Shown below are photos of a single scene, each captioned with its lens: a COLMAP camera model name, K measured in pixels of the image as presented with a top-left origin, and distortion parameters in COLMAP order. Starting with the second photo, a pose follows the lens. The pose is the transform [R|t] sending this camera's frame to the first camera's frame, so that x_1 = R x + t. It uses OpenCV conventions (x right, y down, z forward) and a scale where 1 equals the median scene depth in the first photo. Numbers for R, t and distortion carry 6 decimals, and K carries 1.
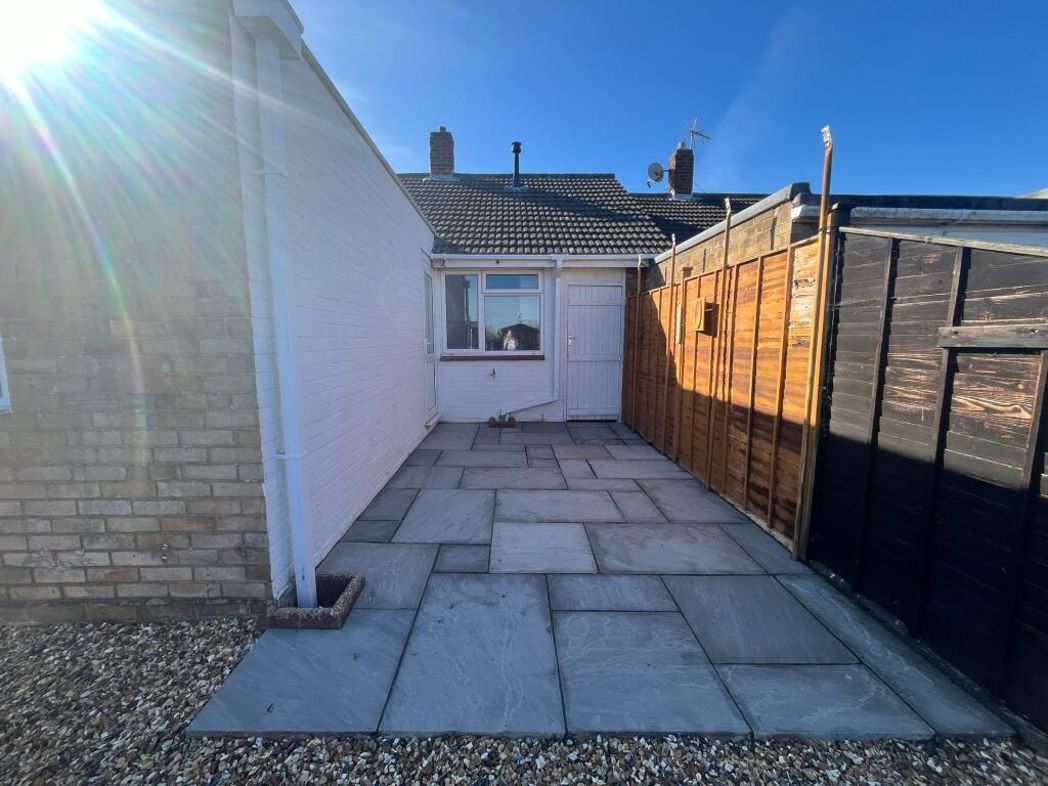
lens RADIAL K [[422.8, 0, 517.9], [0, 422.8, 389.1], [0, 0, 1]] dist [0.001071, 0.000250]
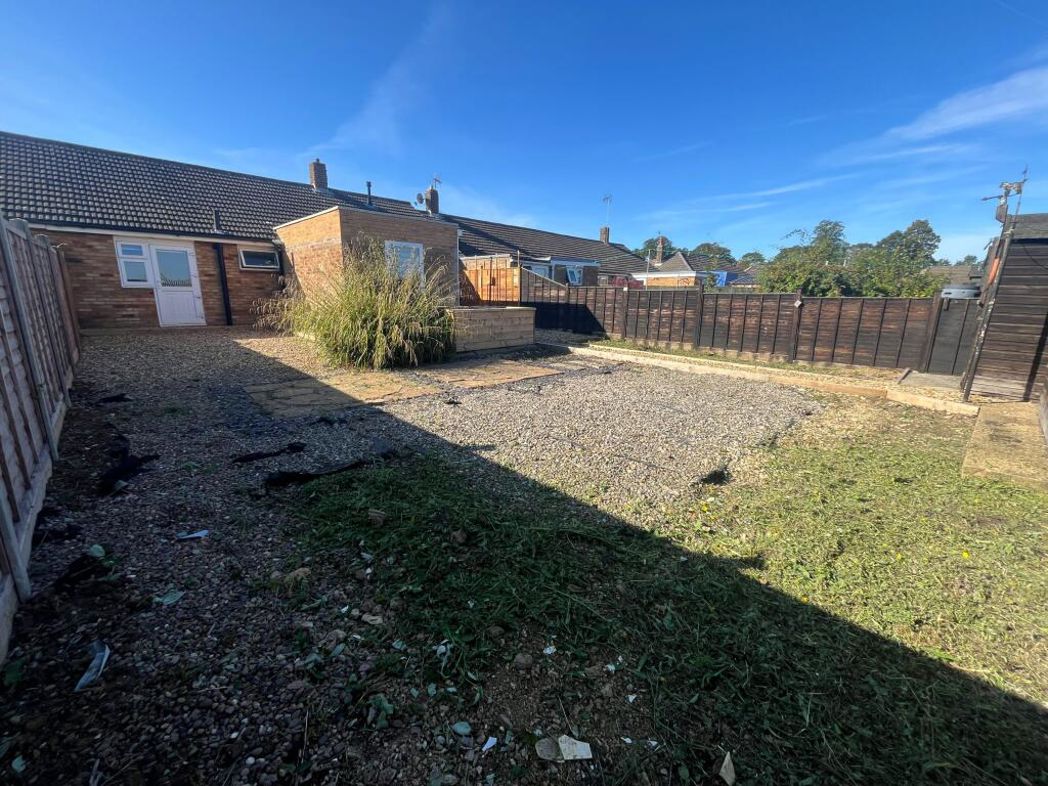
lens RADIAL K [[422.8, 0, 517.9], [0, 422.8, 389.1], [0, 0, 1]] dist [0.001071, 0.000250]
pose [[0.728087, -0.143477, 0.670302, -2.018909], [0.072039, 0.988451, 0.133326, 0.301218], [-0.681689, -0.048785, 0.730013, -1.962434]]
